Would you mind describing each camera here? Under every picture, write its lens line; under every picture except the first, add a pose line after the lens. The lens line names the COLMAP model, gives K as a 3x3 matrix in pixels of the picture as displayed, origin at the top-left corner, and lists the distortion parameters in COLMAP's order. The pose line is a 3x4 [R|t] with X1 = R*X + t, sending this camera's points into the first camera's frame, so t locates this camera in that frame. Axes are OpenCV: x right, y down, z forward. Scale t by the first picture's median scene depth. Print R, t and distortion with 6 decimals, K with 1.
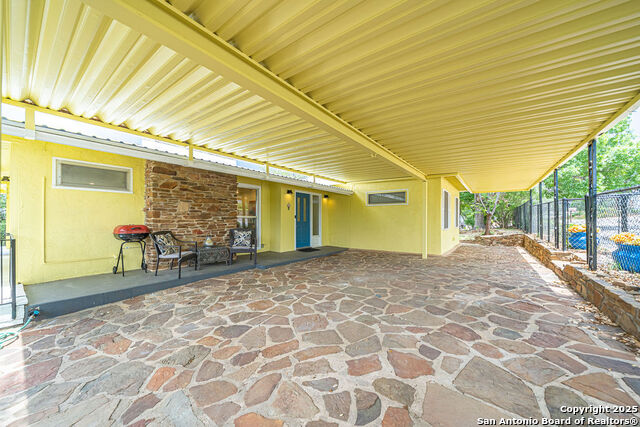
lens RADIAL K [[231.6, 0, 319.0], [0, 231.6, 217.6], [0, 0, 1]] dist [0.000739, -0.000147]
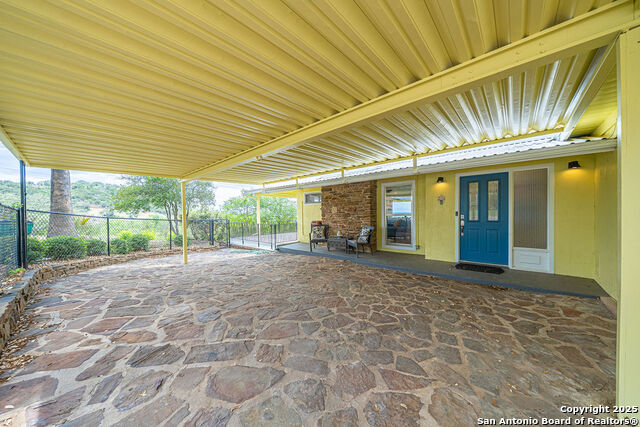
lens RADIAL K [[221.1, 0, 319.8], [0, 221.1, 213.9], [0, 0, 1]] dist [-0.000632, -0.000010]
pose [[-0.085064, -0.006218, -0.996356, 0.909971], [0.018696, 0.999795, -0.007836, -0.008227], [0.996200, -0.019295, -0.084930, 1.026247]]
